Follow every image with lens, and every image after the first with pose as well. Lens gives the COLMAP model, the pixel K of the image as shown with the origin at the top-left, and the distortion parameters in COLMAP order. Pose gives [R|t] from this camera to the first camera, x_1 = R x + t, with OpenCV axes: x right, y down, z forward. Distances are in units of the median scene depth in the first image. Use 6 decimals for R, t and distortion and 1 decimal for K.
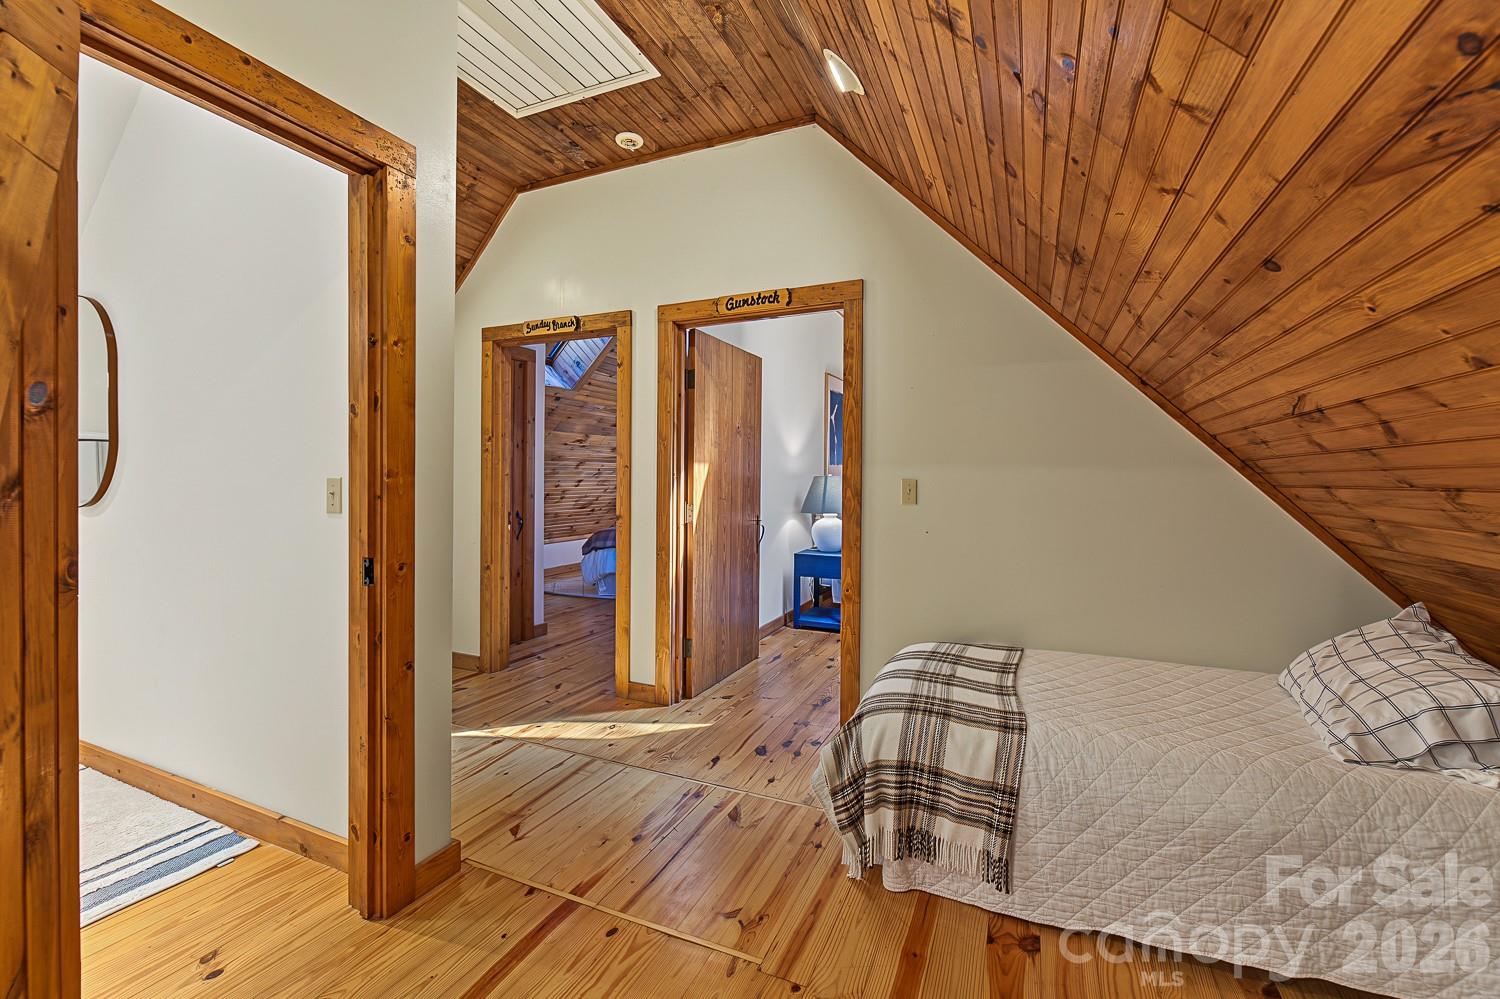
lens RADIAL K [[624.0, 0, 746.4], [0, 624.0, 493.7], [0, 0, 1]] dist [-0.001862, -0.000120]
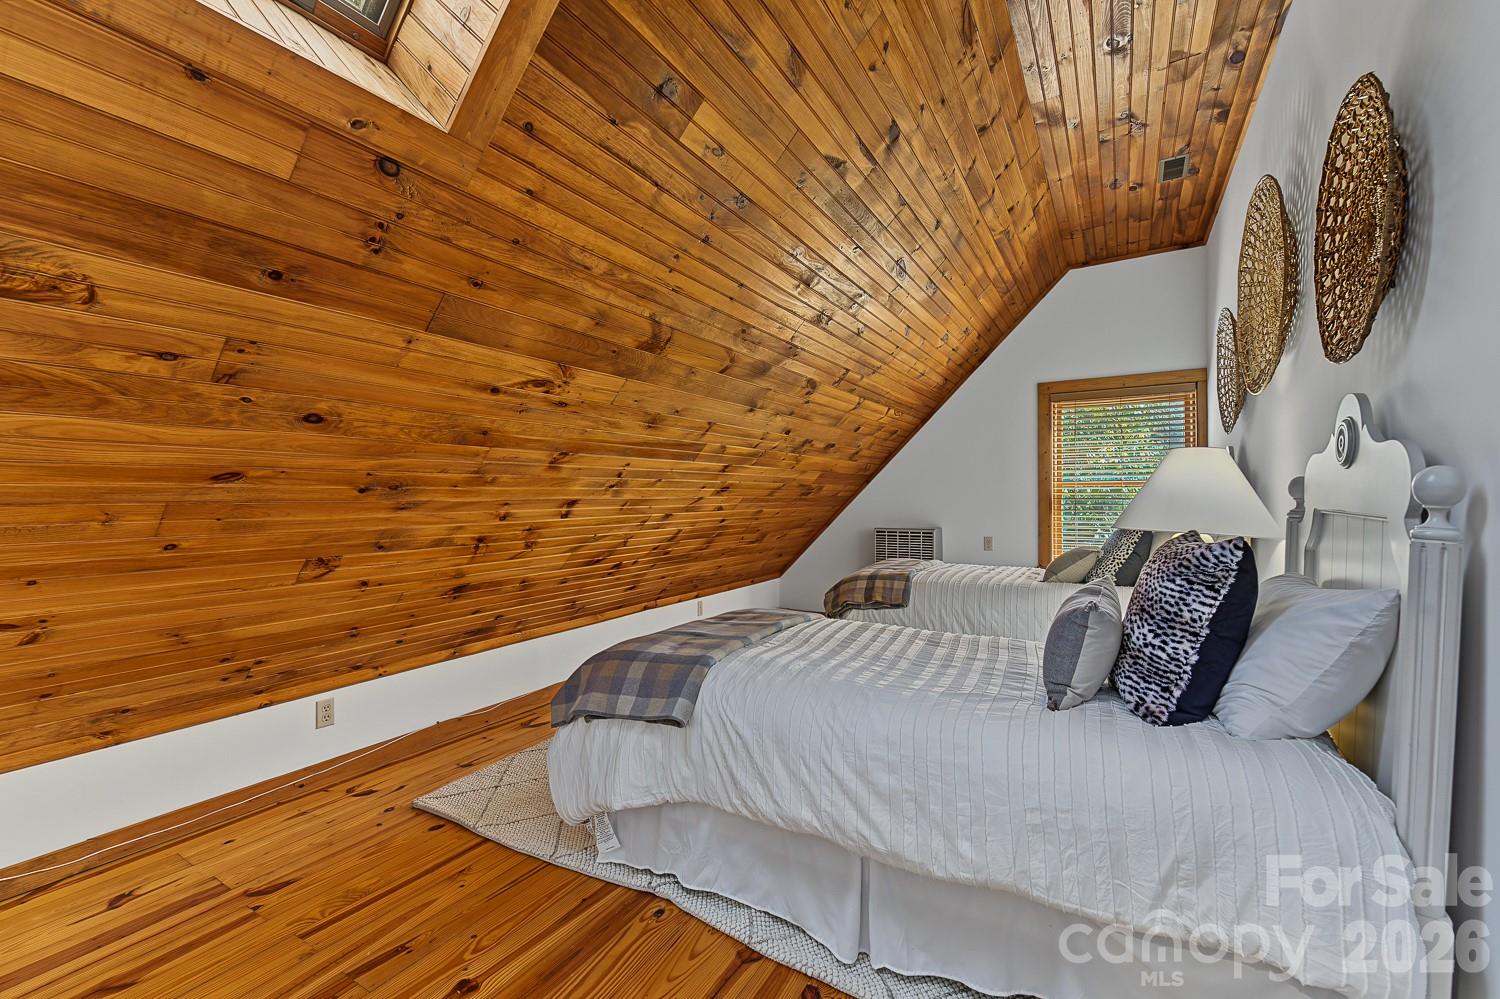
lens RADIAL K [[624.0, 0, 751.0], [0, 624.0, 499.7], [0, 0, 1]] dist [-0.001862, -0.000120]
pose [[0.994029, -0.018880, -0.107474, -0.116599], [0.016505, 0.999600, -0.022945, -0.012065], [0.107865, 0.021034, 0.993943, 0.657983]]
